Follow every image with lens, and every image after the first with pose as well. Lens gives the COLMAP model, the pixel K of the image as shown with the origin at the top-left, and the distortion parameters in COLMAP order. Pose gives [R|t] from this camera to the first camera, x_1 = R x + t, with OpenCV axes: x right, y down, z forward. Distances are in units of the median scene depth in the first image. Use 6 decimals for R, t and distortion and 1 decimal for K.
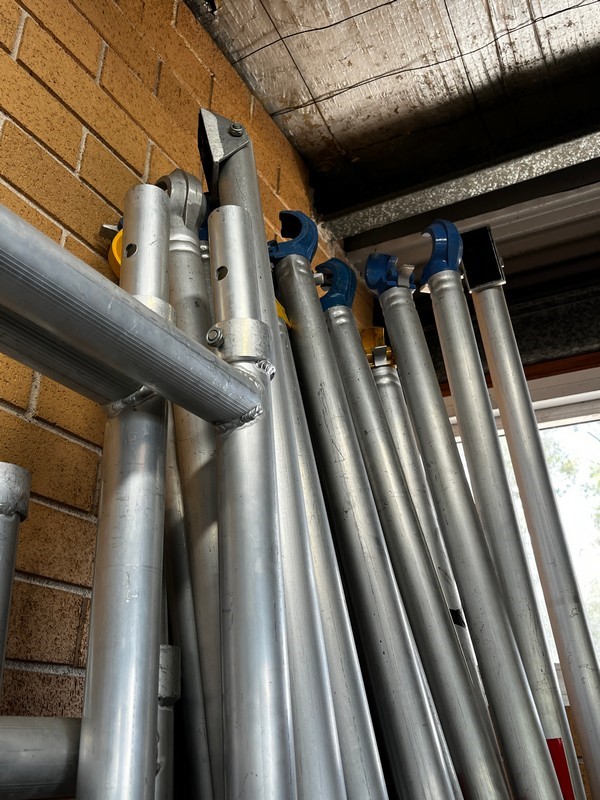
lens RADIAL K [[735.2, 0, 312.7], [0, 735.2, 406.3], [0, 0, 1]] dist [0.008575, 0.000000]
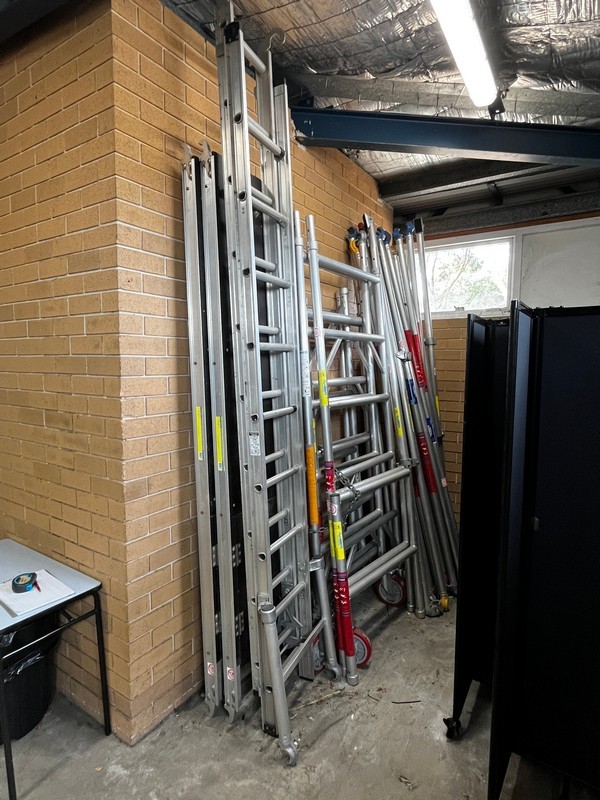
lens RADIAL K [[461.2, 0, 299.6], [0, 461.2, 416.6], [0, 0, 1]] dist [-0.002654, -0.003045]
pose [[0.996090, -0.001856, -0.088325, -0.322880], [0.046889, 0.858449, 0.510752, -0.859254], [0.074875, -0.512896, 0.855179, -2.659009]]
